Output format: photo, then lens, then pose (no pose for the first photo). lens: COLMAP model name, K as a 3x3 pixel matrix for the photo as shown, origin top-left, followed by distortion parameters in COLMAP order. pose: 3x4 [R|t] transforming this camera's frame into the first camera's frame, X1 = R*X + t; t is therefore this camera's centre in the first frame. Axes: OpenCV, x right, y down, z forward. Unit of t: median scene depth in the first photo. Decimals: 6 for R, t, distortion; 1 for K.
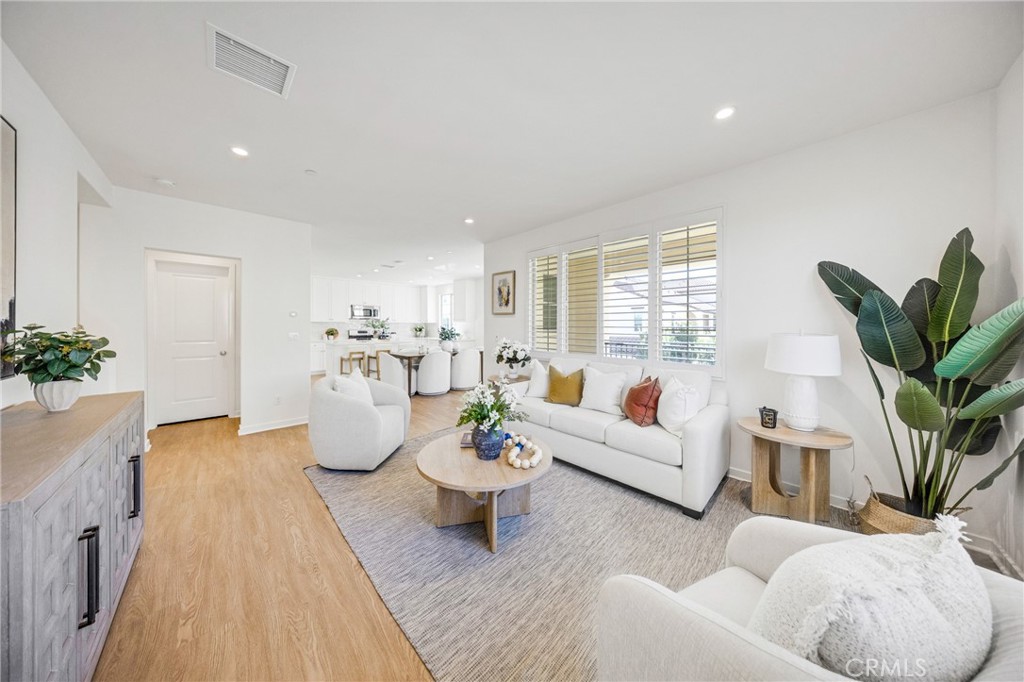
lens RADIAL K [[313.3, 0, 508.3], [0, 313.3, 326.6], [0, 0, 1]] dist [-0.006793, -0.000004]
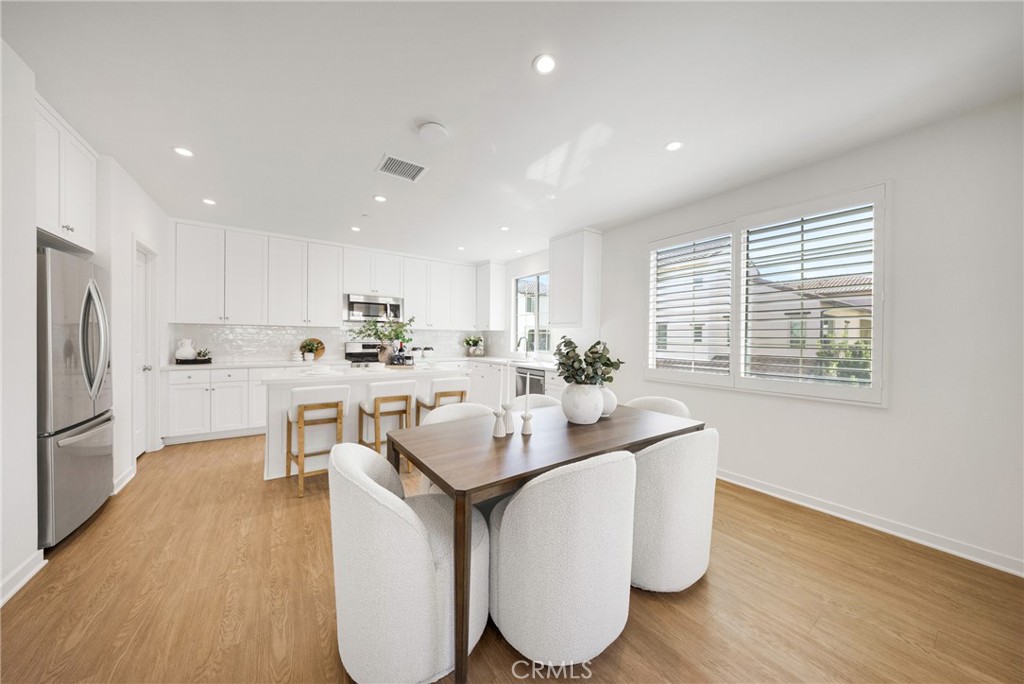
lens RADIAL K [[333.1, 0, 515.9], [0, 333.1, 342.5], [0, 0, 1]] dist [-0.009380, -0.000784]
pose [[0.990940, 0.010800, -0.133867, -0.370623], [-0.009422, 0.999896, 0.010921, 0.006033], [0.133971, -0.009561, 0.990939, 1.196176]]
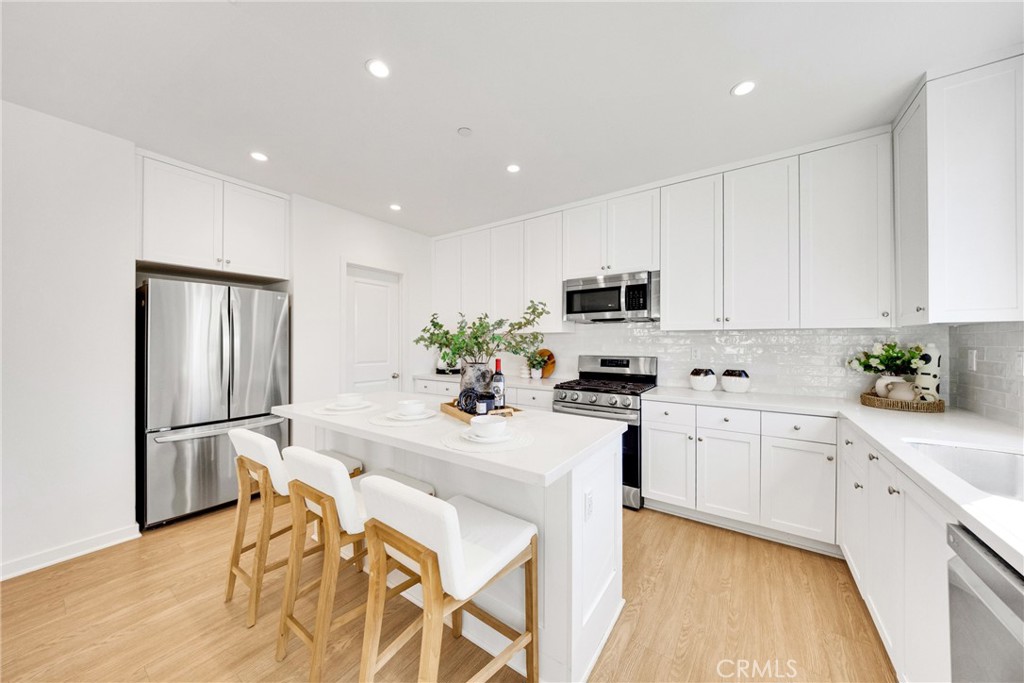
lens RADIAL K [[352.5, 0, 507.1], [0, 352.5, 341.1], [0, 0, 1]] dist [-0.003630, -0.000909]
pose [[0.207512, -0.004627, -0.978222, -0.366998], [-0.001819, 0.999985, -0.005116, -0.006295], [0.978231, 0.002841, 0.207500, 2.084151]]
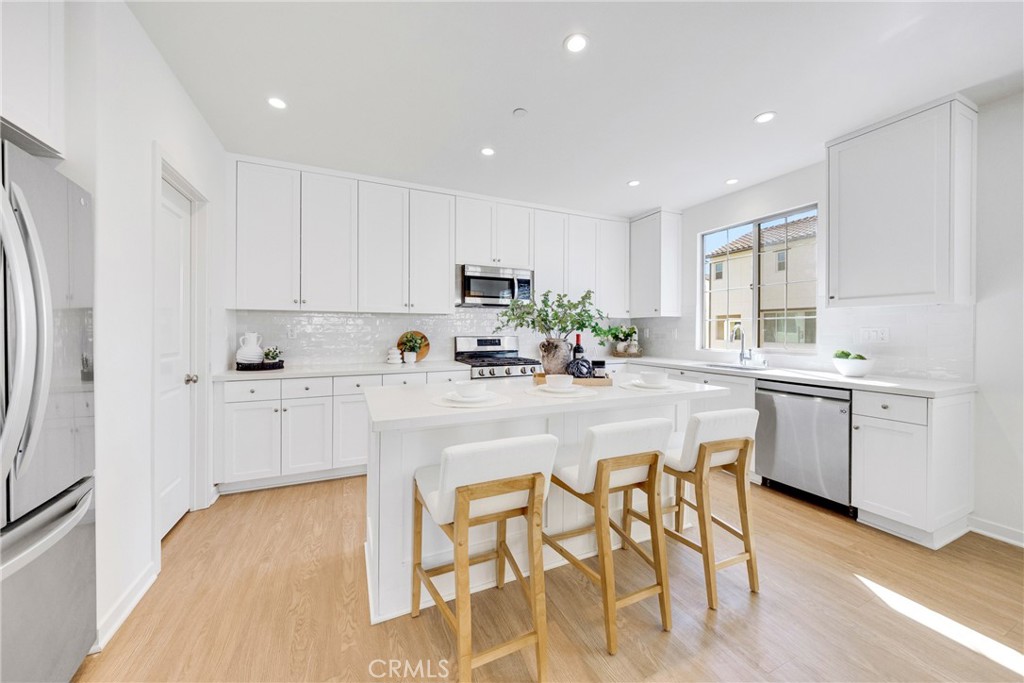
lens RADIAL K [[360.6, 0, 511.3], [0, 360.6, 330.8], [0, 0, 1]] dist [0.002325, -0.001105]
pose [[0.946764, -0.001219, -0.321925, -0.775146], [-0.000008, 0.999993, -0.003810, 0.014639], [0.321928, 0.003610, 0.946757, 1.545988]]
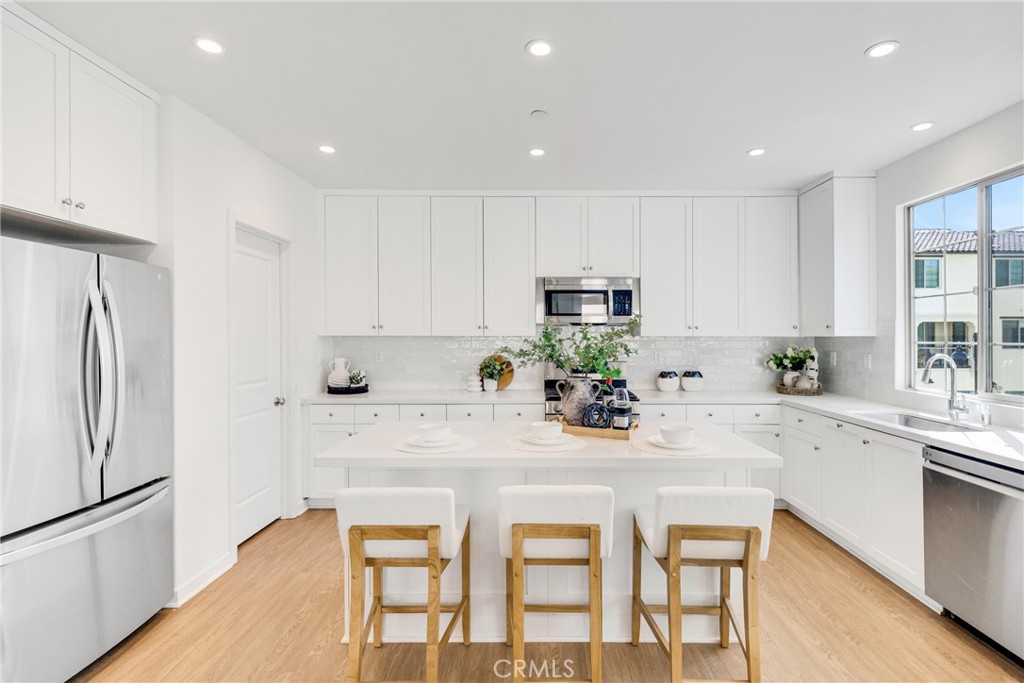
lens RADIAL K [[487.8, 0, 543.0], [0, 487.8, 336.0], [0, 0, 1]] dist [-0.002464, -0.000060]
pose [[0.733948, -0.002571, -0.679201, -0.466090], [0.000458, 0.999994, -0.003291, -0.030536], [0.679205, 0.002104, 0.733945, 1.610699]]
